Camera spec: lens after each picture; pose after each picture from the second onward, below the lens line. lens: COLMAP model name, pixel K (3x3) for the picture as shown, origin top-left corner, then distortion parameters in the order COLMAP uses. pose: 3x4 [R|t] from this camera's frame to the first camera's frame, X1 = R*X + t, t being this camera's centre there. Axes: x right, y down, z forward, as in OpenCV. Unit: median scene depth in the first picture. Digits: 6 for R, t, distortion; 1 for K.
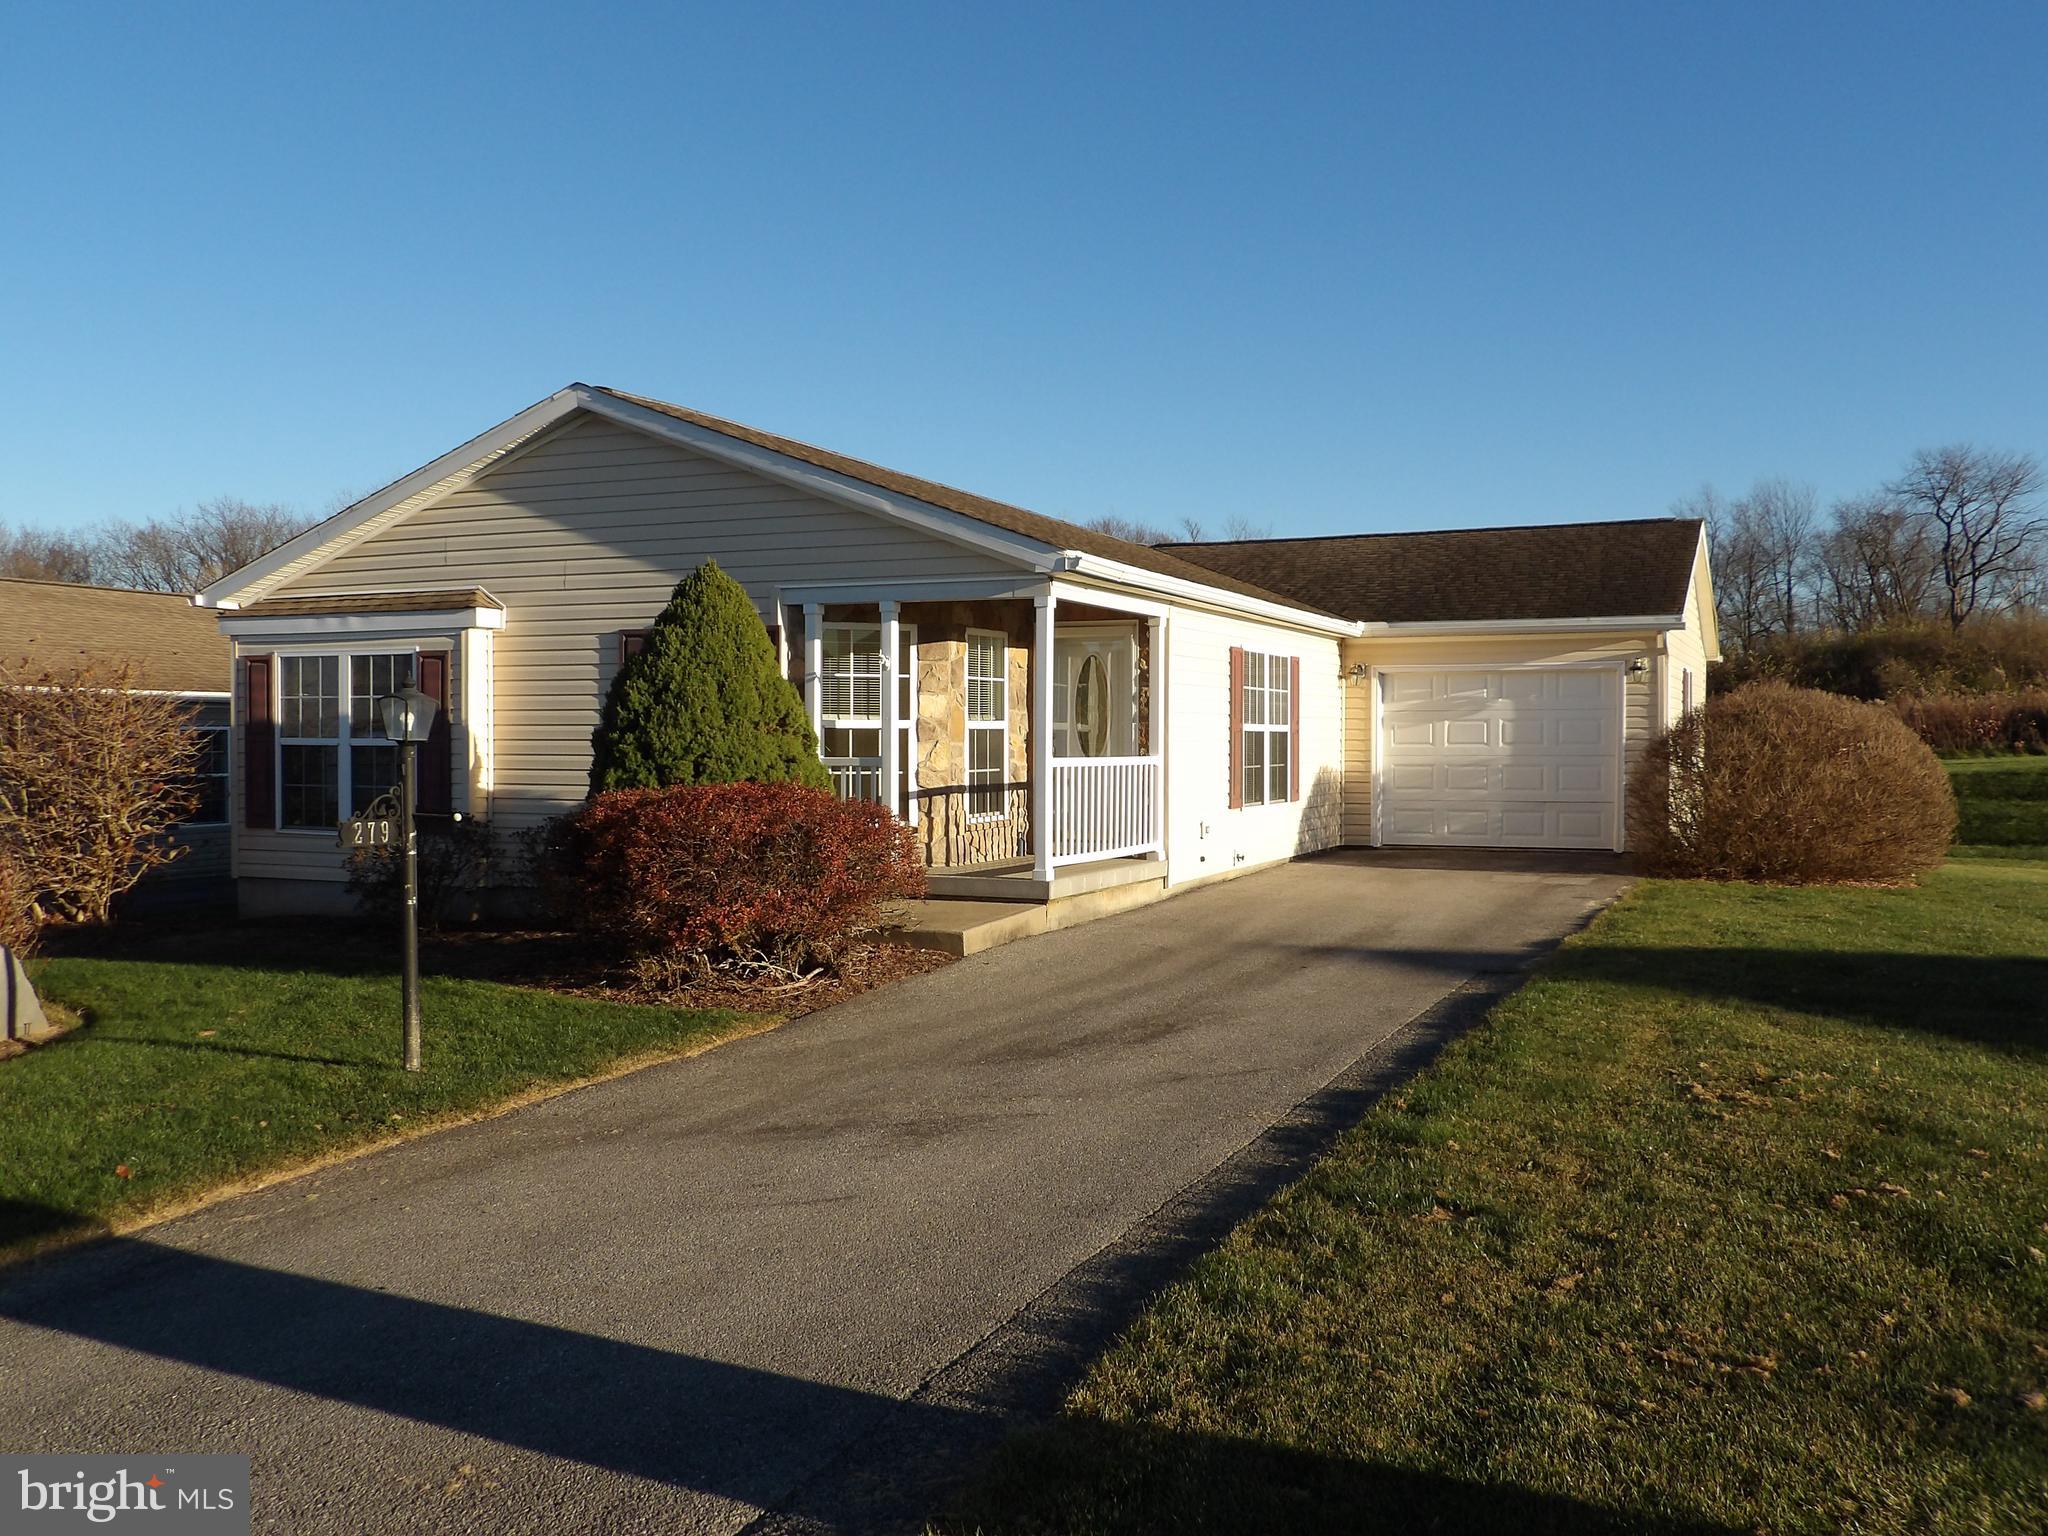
lens RADIAL K [[1687.9, 0, 1025.2], [0, 1687.9, 767.7], [0, 0, 1]] dist [-0.025630, 0.006007]
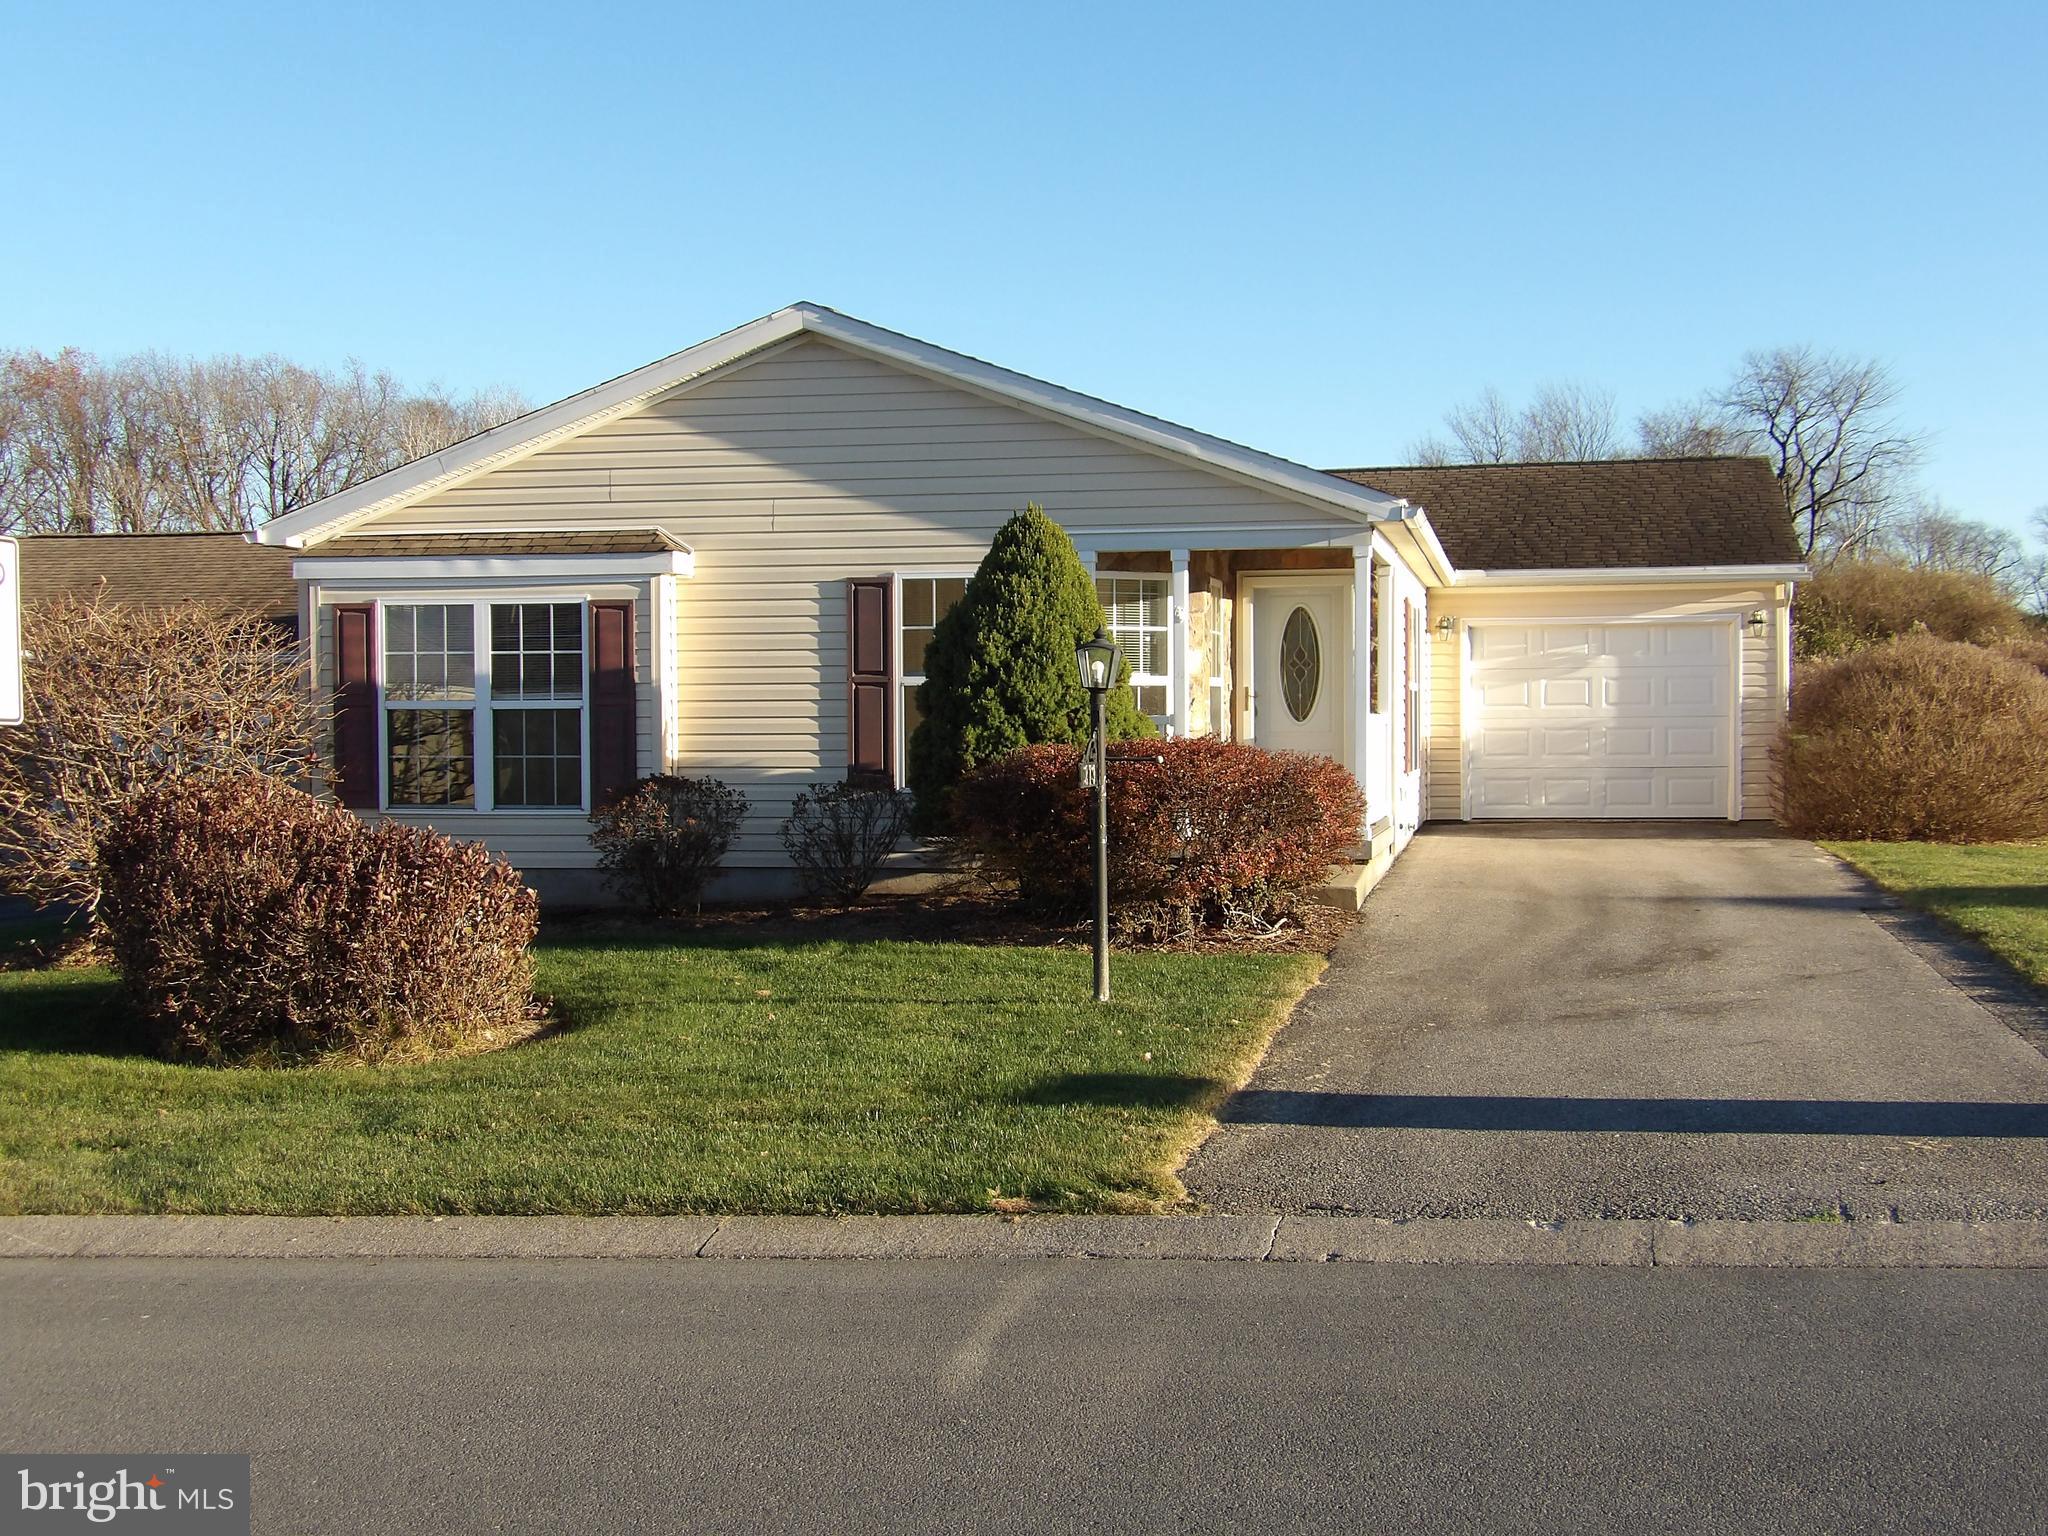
lens RADIAL K [[2312.2, 0, 1022.6], [0, 2312.2, 765.4], [0, 0, 1]] dist [0.018373, 0.000000]
pose [[0.978983, -0.011735, 0.203606, -0.376028], [0.011219, 0.999930, 0.003687, 0.014234], [-0.203635, -0.001325, 0.979046, -0.215966]]
